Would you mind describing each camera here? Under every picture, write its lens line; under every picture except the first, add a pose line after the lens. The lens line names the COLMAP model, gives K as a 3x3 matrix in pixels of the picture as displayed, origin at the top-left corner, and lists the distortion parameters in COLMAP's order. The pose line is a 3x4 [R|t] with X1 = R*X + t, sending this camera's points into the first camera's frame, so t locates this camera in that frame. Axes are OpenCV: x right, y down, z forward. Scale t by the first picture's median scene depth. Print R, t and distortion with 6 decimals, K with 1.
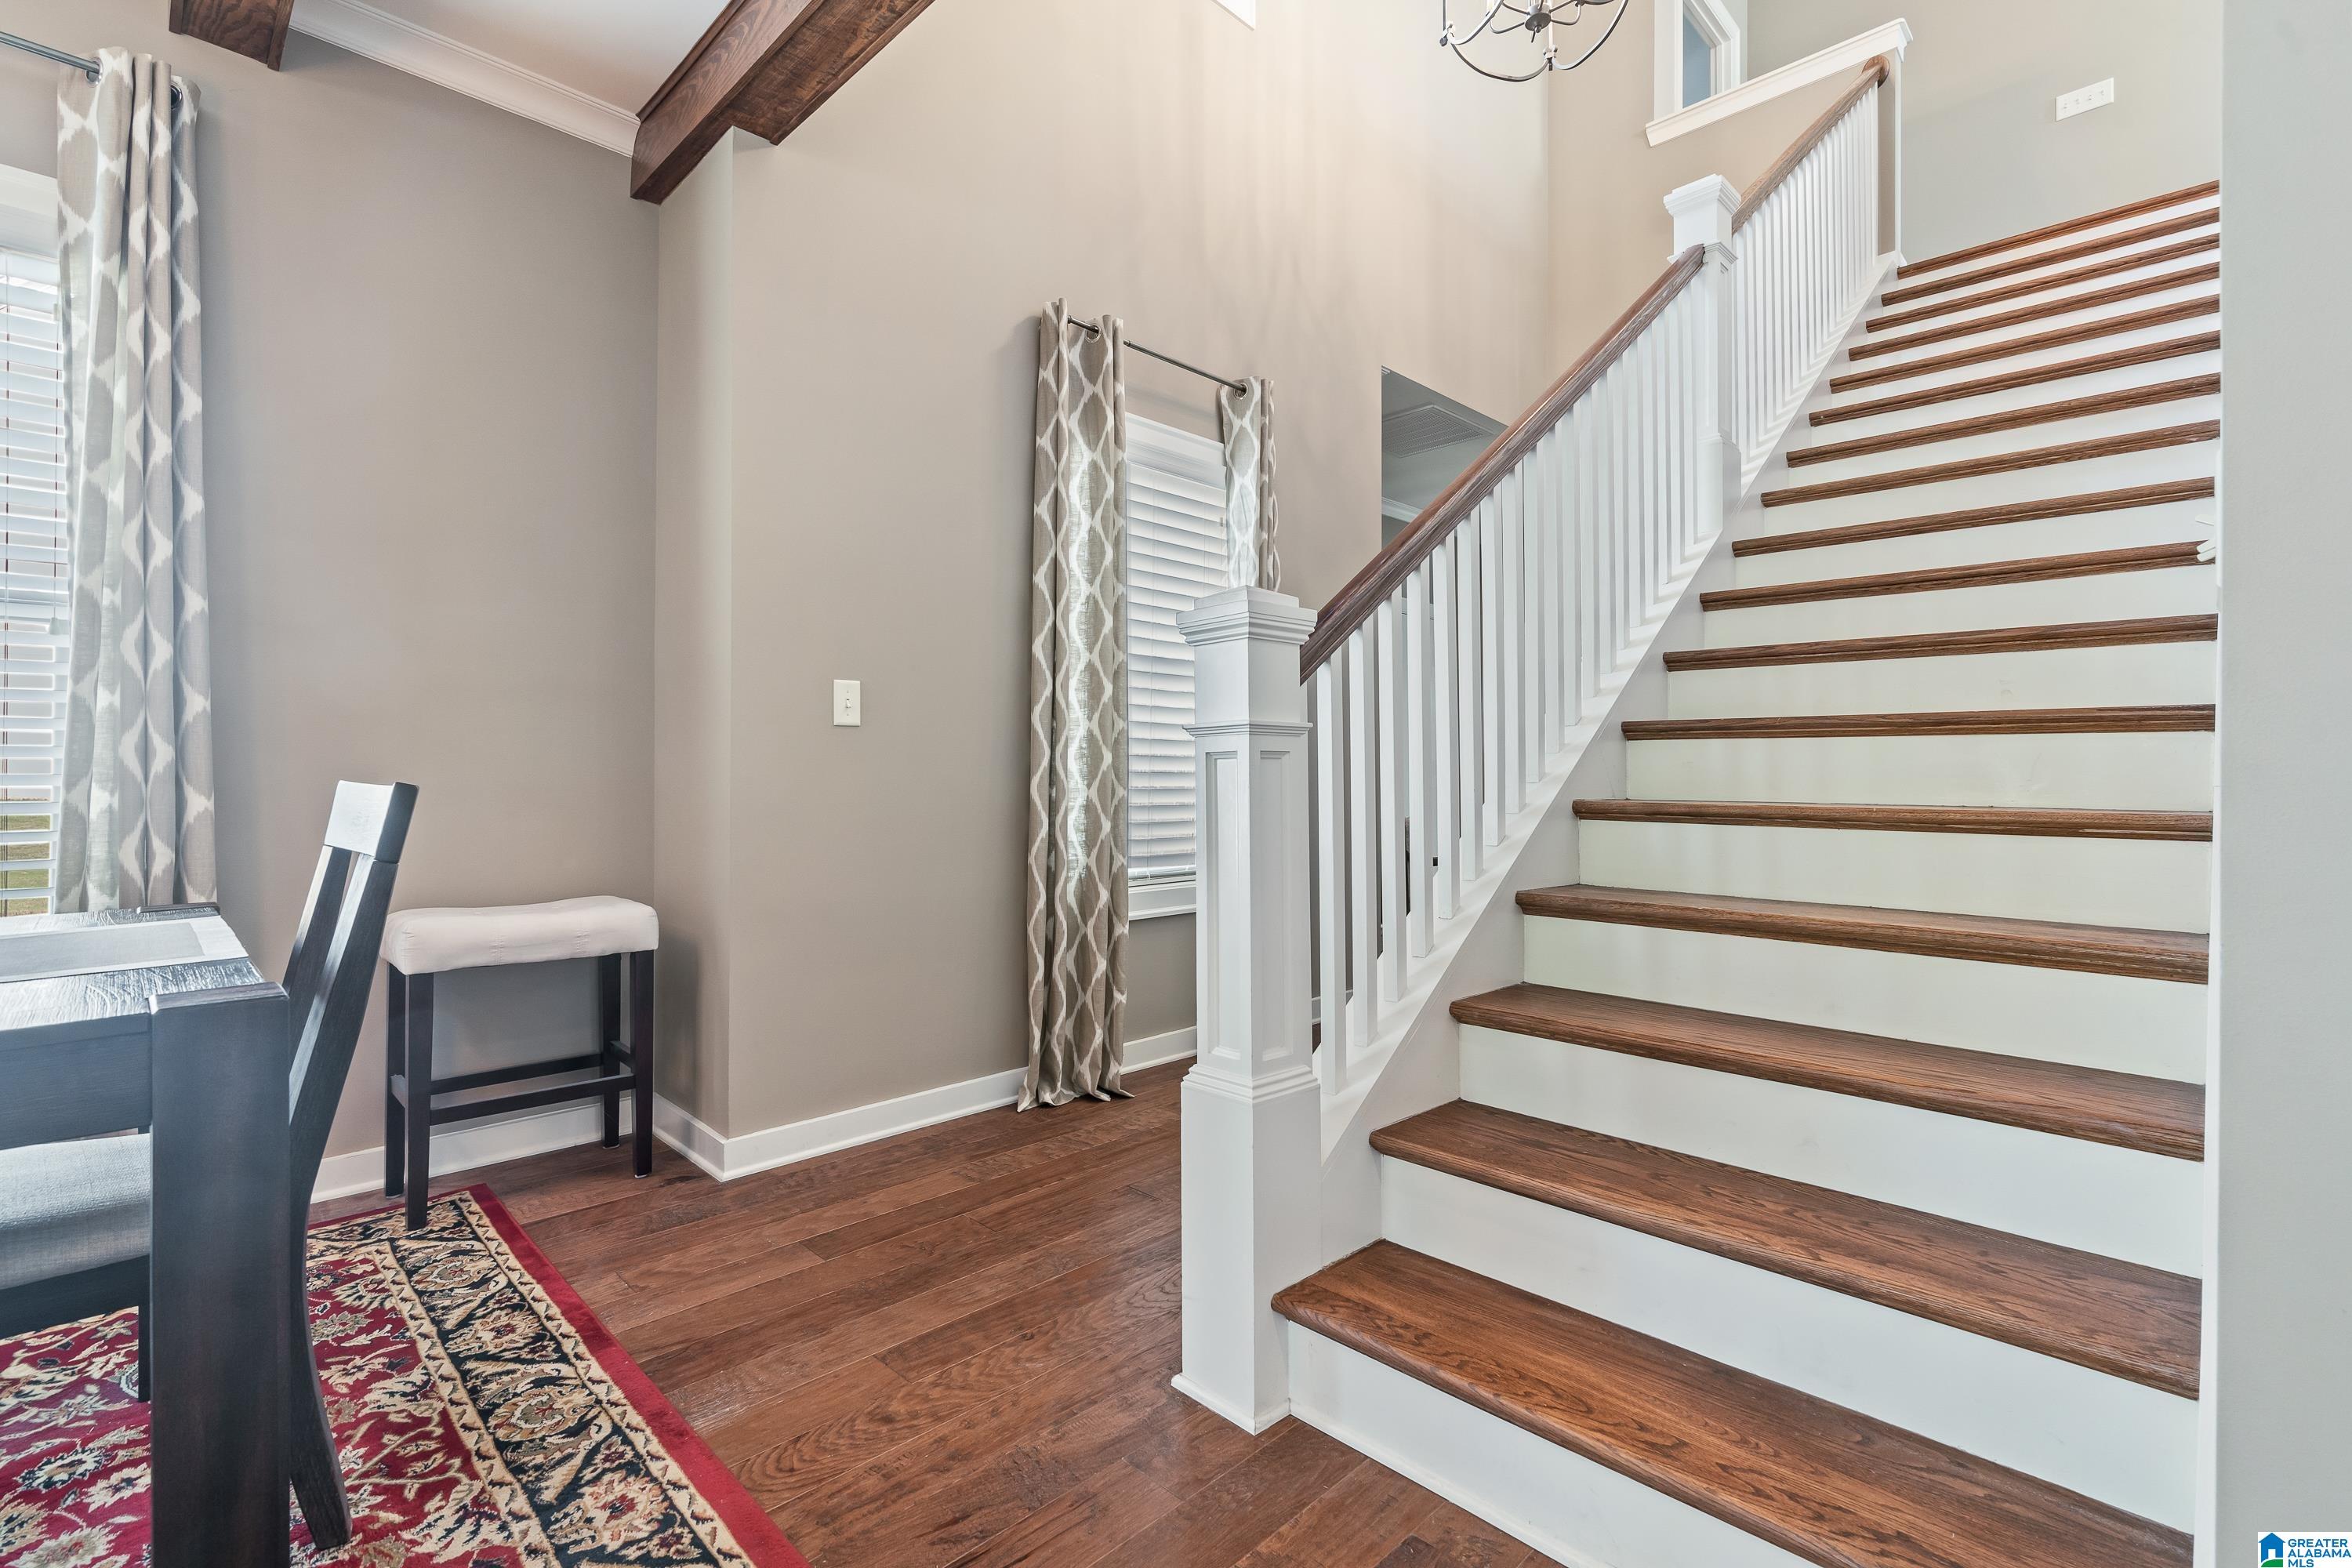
lens RADIAL K [[1074.7, 0, 1169.3], [0, 1074.7, 781.4], [0, 0, 1]] dist [-0.004701, 0.001319]
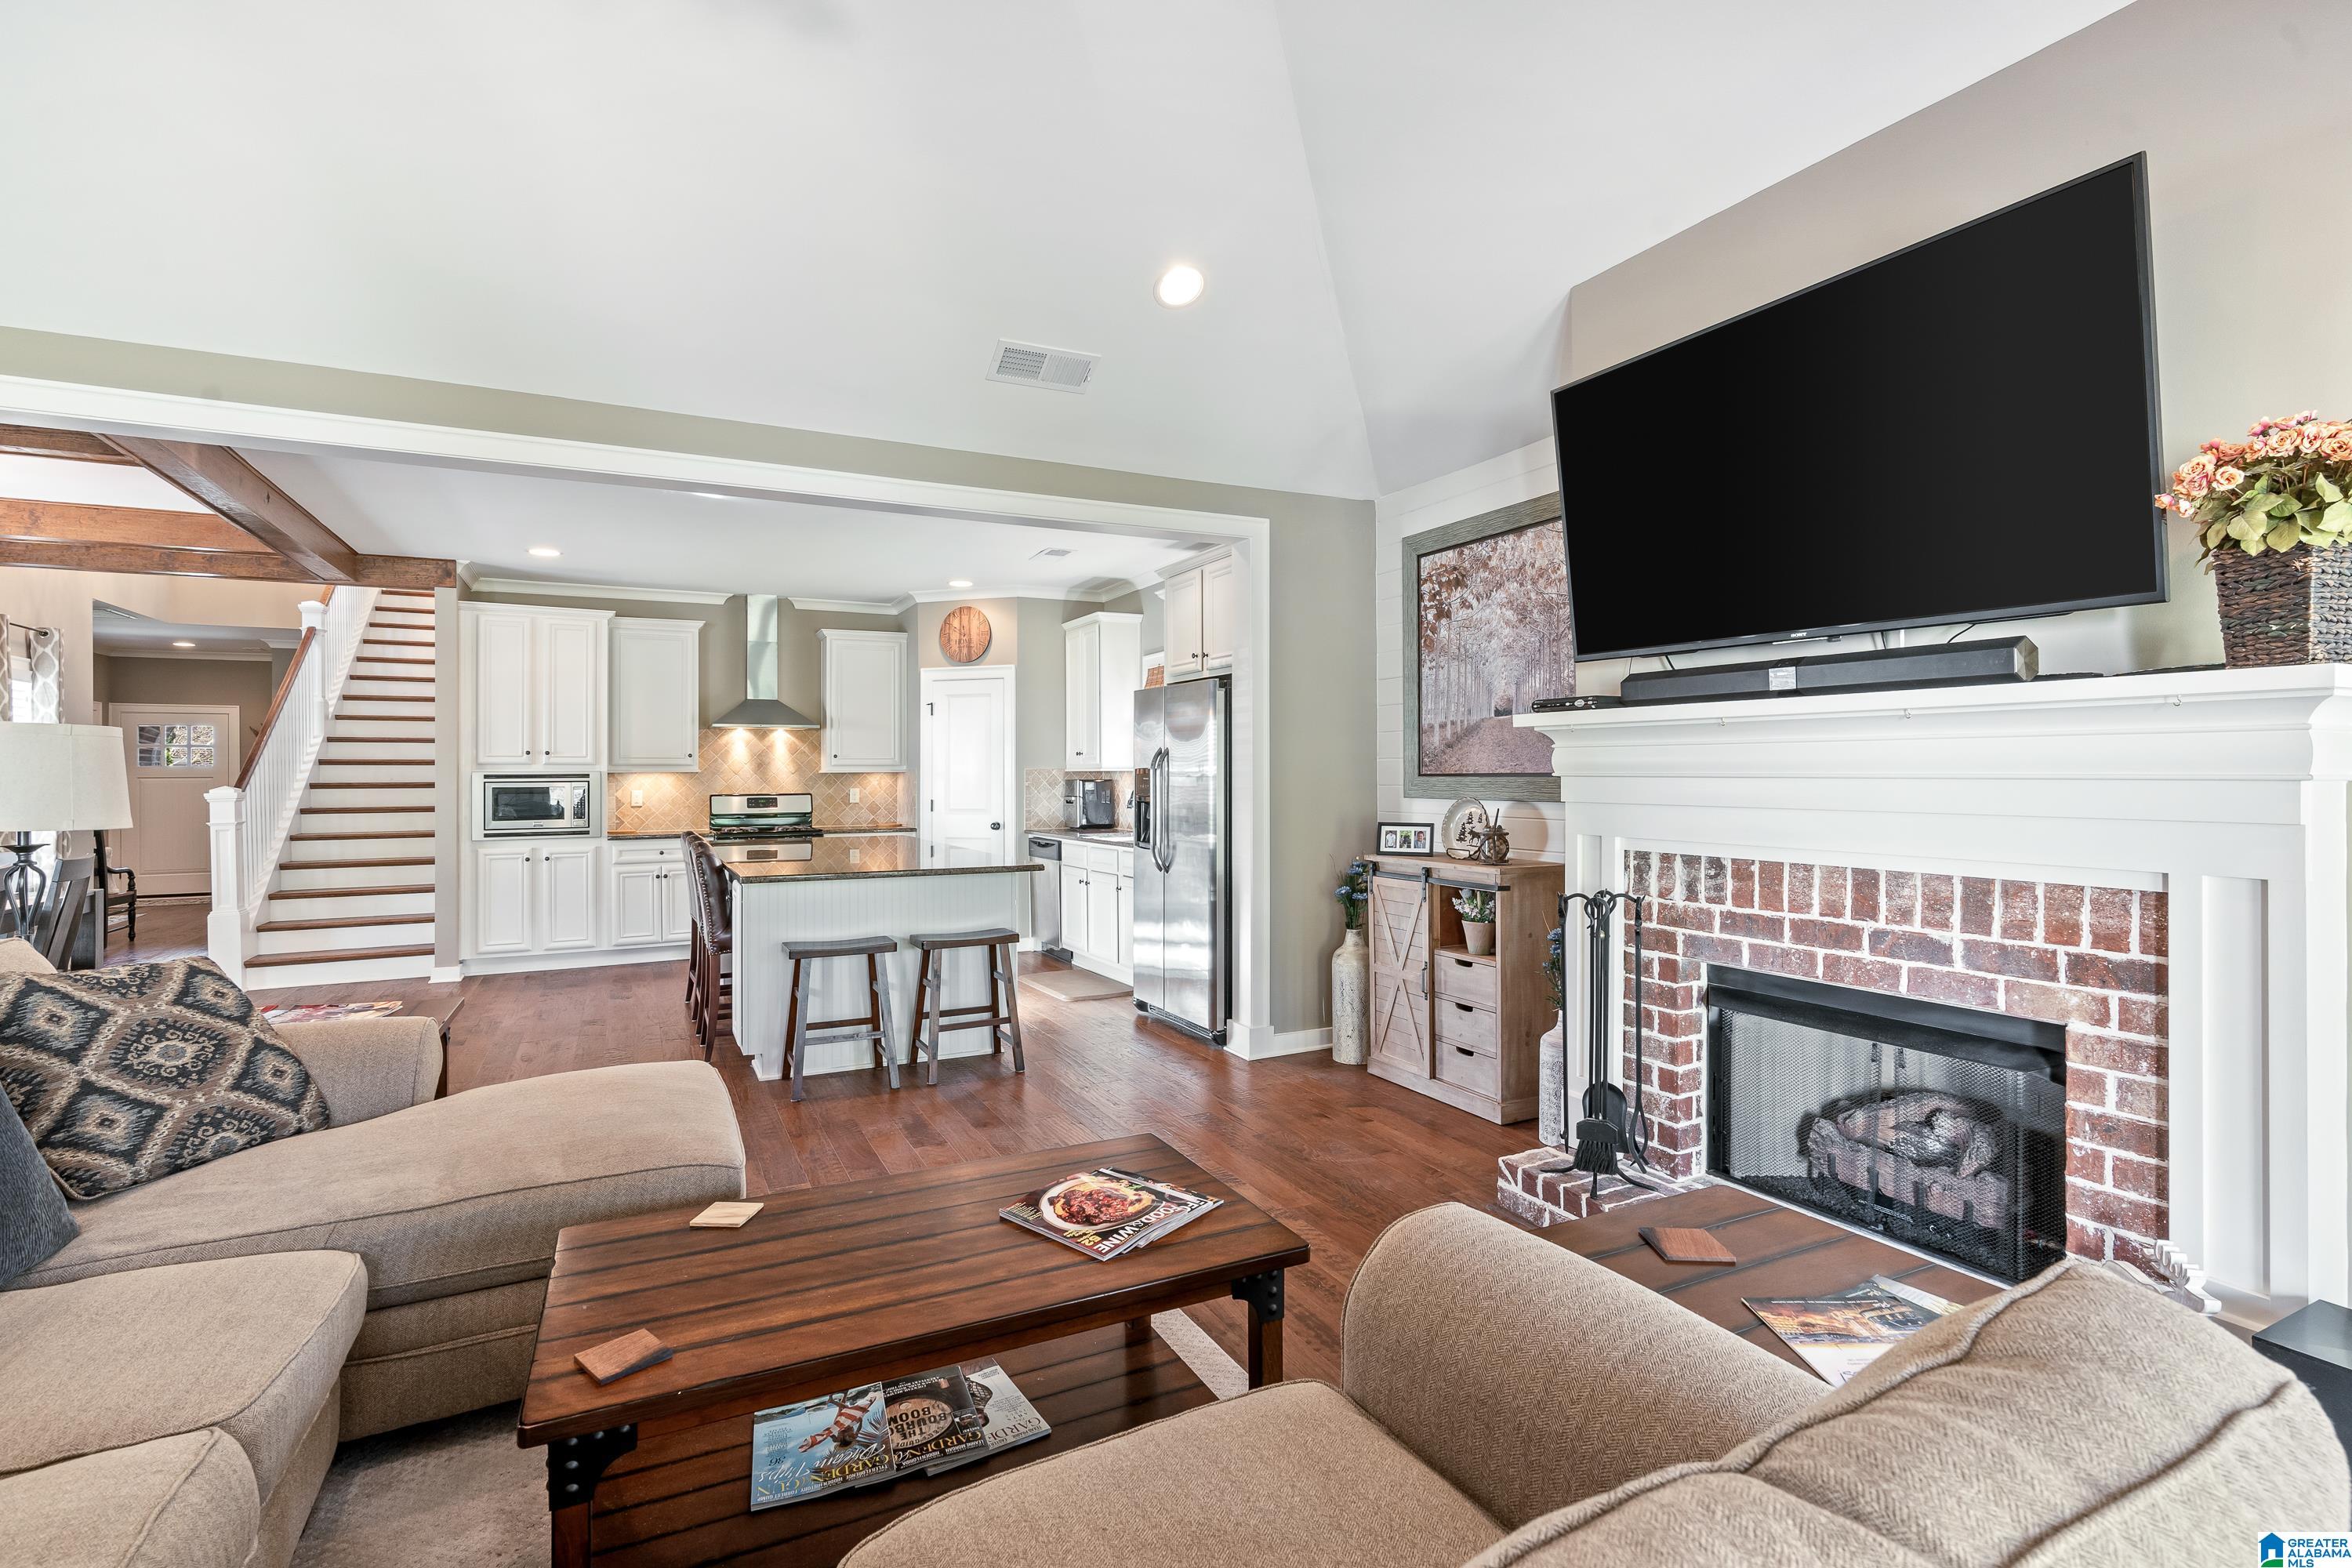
lens RADIAL K [[1074.7, 0, 1174.1], [0, 1074.7, 782.4], [0, 0, 1]] dist [-0.004701, 0.001319]
pose [[0.312934, -0.015648, 0.949646, -1.931659], [0.011752, 0.999852, 0.012603, -0.160022], [-0.949702, 0.007217, 0.313071, -2.632205]]
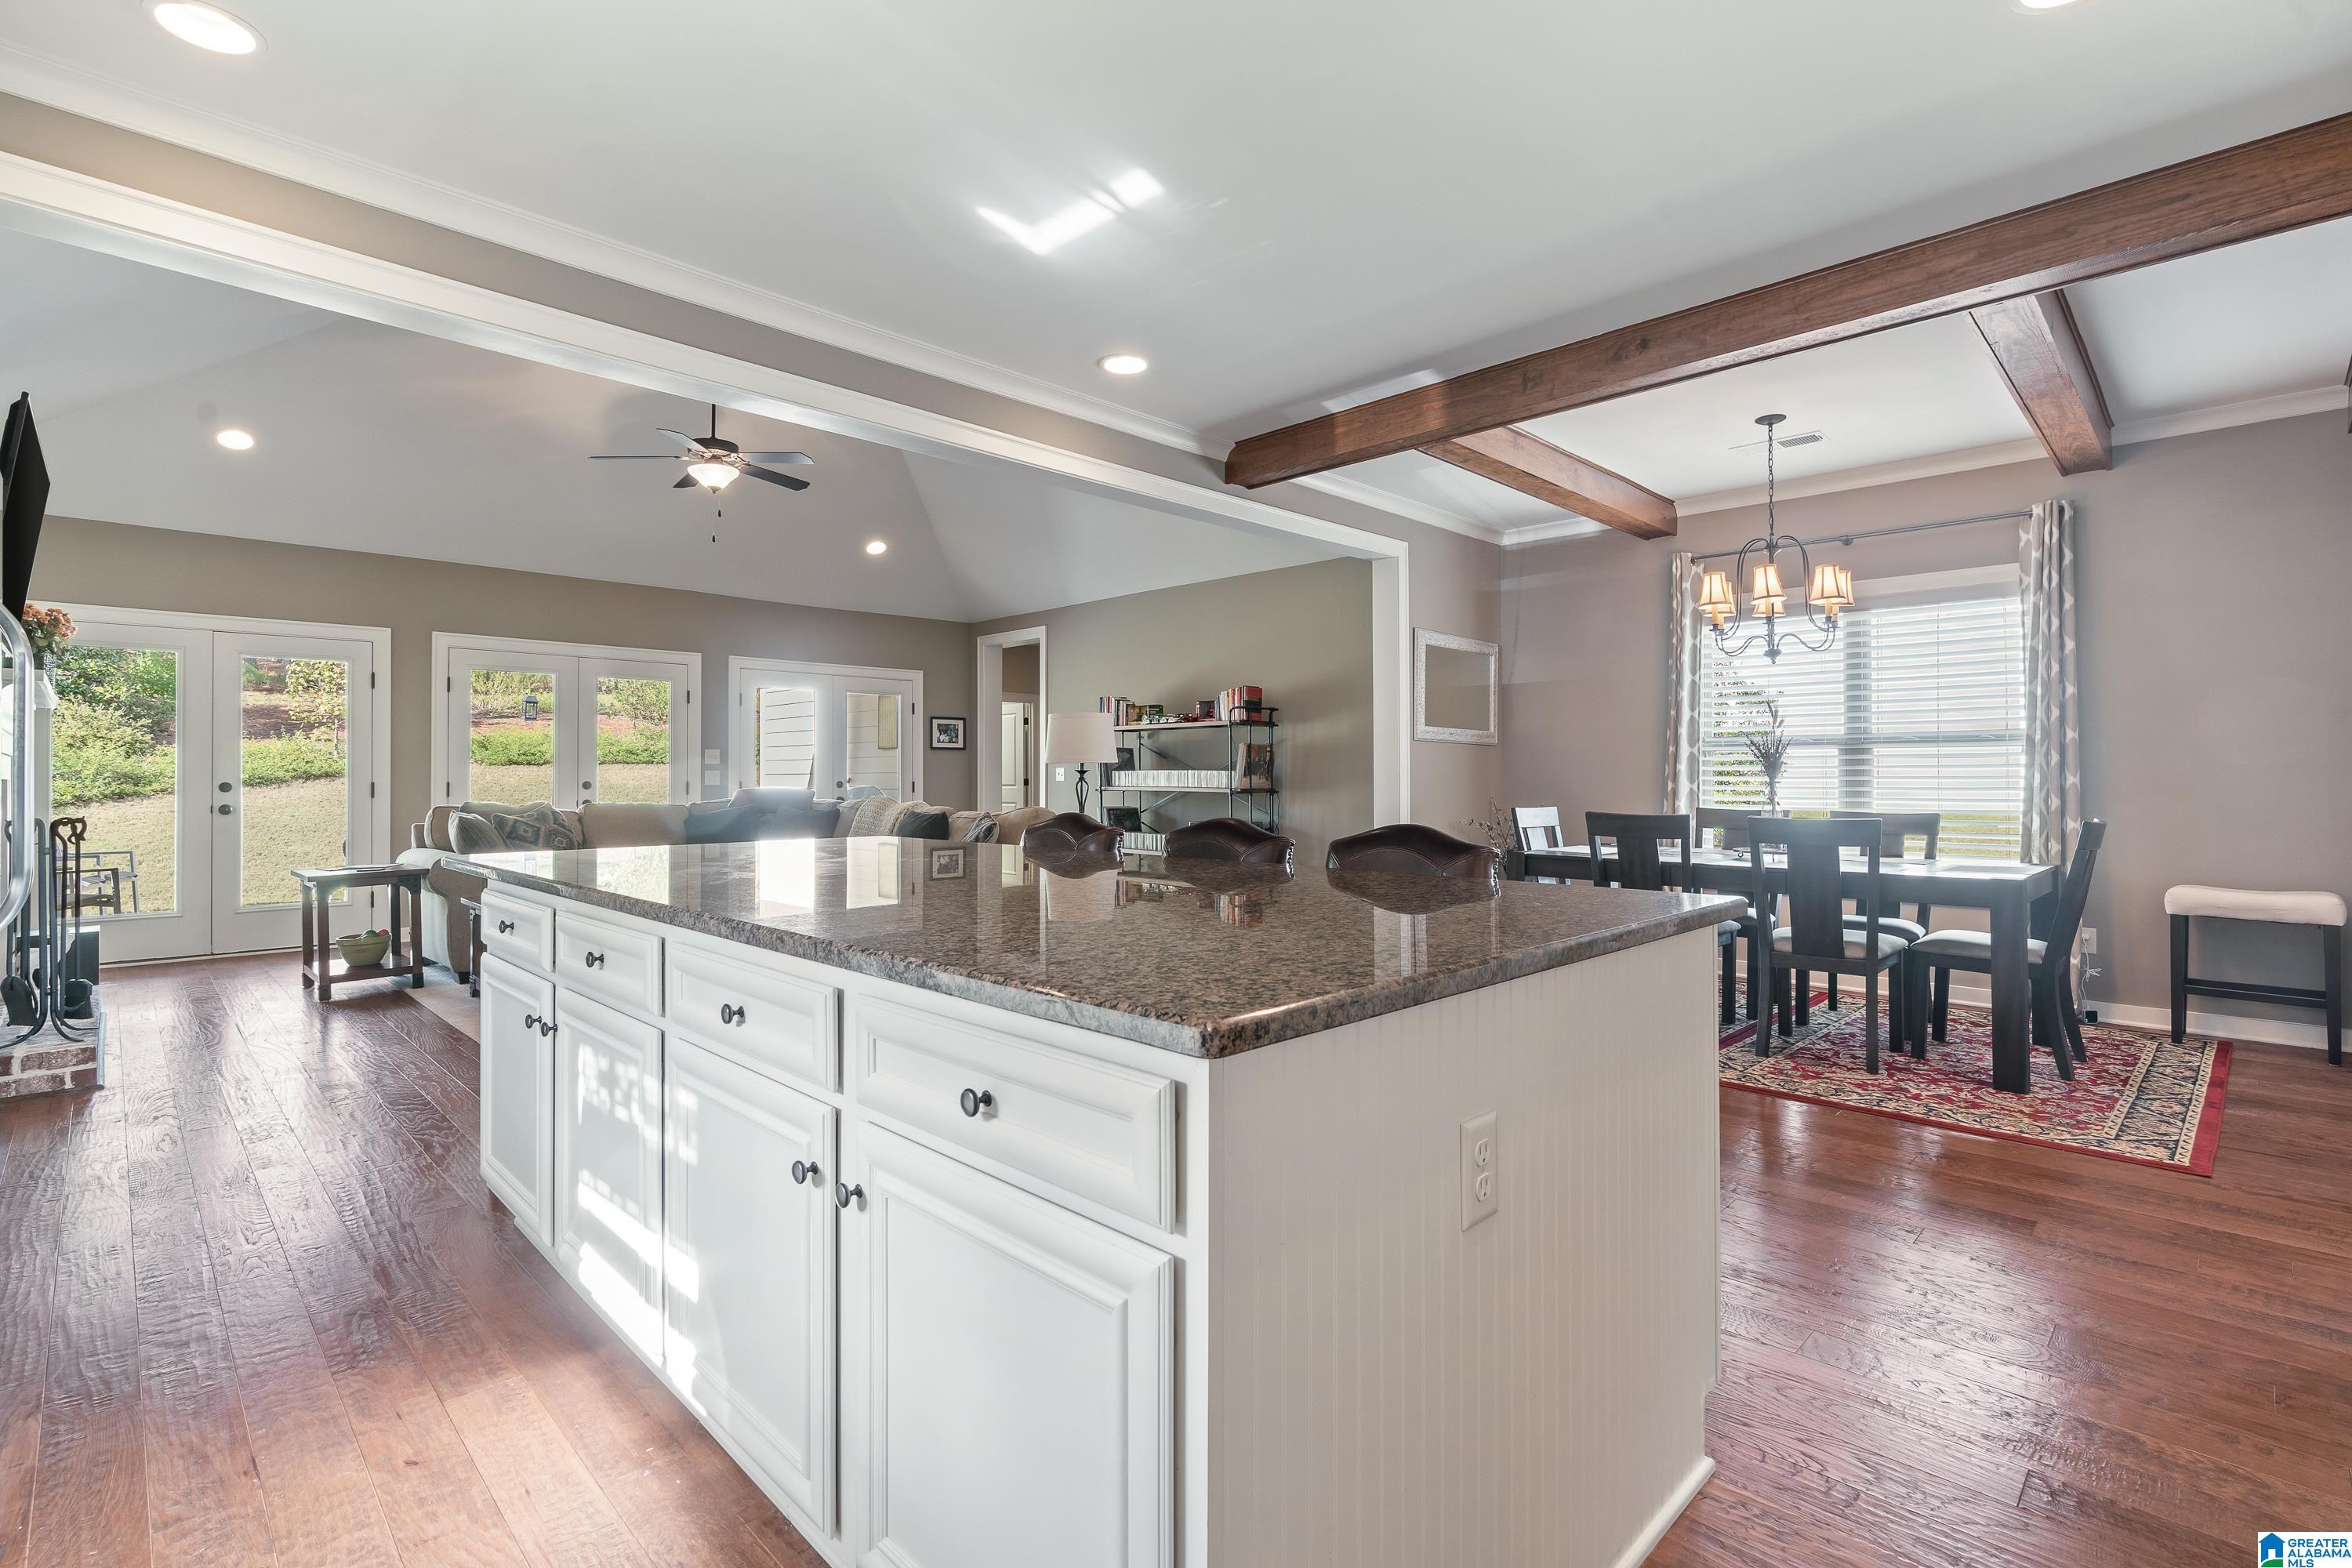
lens RADIAL K [[1074.7, 0, 1175.4], [0, 1074.7, 771.0], [0, 0, 1]] dist [-0.004701, 0.001319]
pose [[-0.012080, -0.011611, -0.999860, 1.327095], [-0.001862, 0.999931, -0.011590, -0.058732], [0.999925, 0.001722, -0.012101, -0.829982]]
